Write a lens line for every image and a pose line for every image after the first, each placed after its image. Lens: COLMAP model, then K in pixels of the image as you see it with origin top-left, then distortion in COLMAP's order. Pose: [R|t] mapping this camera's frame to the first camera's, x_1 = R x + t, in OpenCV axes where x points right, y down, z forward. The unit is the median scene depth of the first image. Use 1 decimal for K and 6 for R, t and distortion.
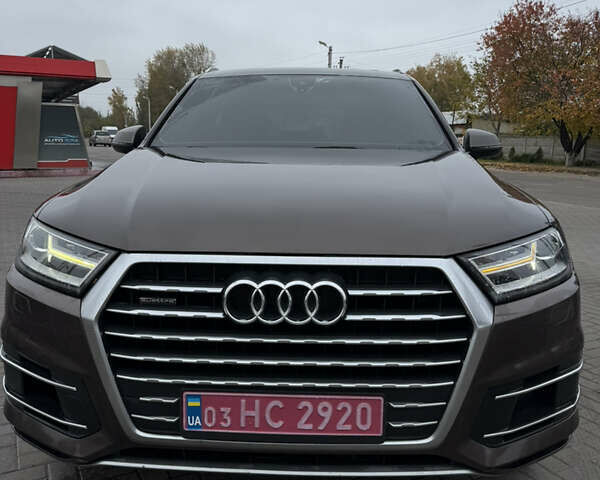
lens RADIAL K [[560.4, 0, 300.0], [0, 560.4, 240.0], [0, 0, 1]] dist [0.152673, -0.290435]
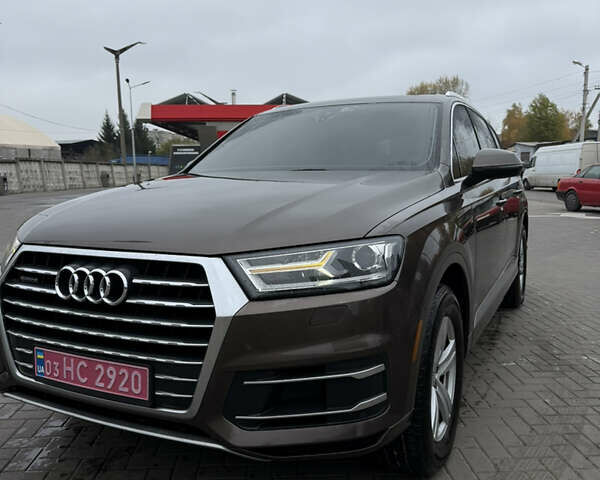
lens RADIAL K [[562.9, 0, 300.0], [0, 562.9, 240.0], [0, 0, 1]] dist [0.145754, -0.295173]
pose [[0.904068, 0.029248, -0.426386, 0.940659], [-0.053526, 0.997549, -0.045064, 0.040111], [0.424023, 0.063564, 0.903418, 0.014931]]
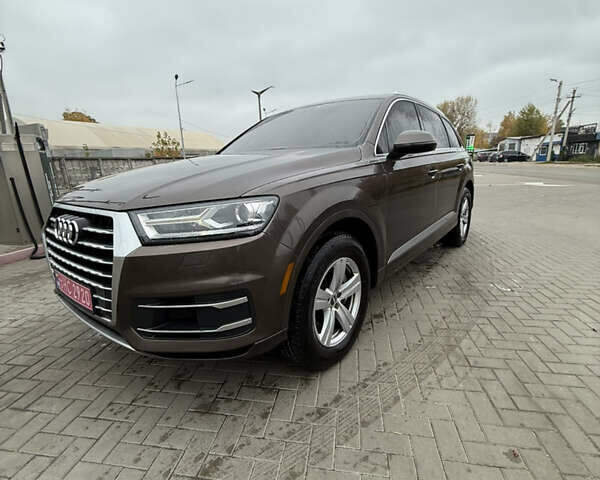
lens RADIAL K [[318.7, 0, 300.0], [0, 318.7, 240.0], [0, 0, 1]] dist [0.001054, -0.001245]
pose [[0.797553, 0.103383, -0.594324, 1.208028], [-0.062051, 0.994039, 0.089645, -0.001339], [0.600049, -0.034619, 0.799214, 0.602181]]
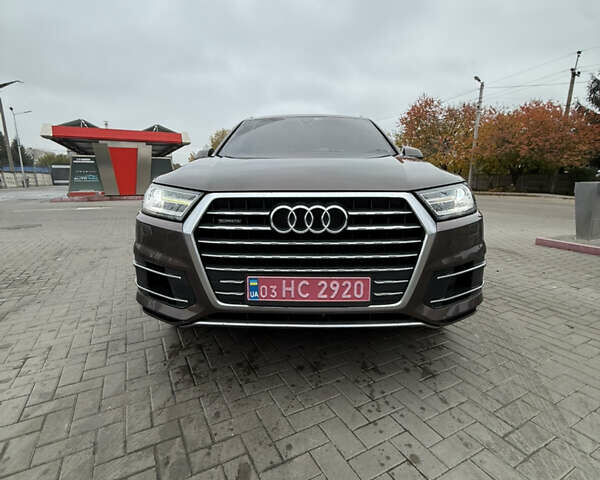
lens RADIAL K [[318.7, 0, 300.0], [0, 318.7, 240.0], [0, 0, 1]] dist [0.001054, -0.001245]
pose [[0.999853, -0.015720, 0.006821, -0.058460], [0.015656, 0.999835, 0.009245, 0.156704], [-0.006965, -0.009137, 0.999934, 0.090671]]
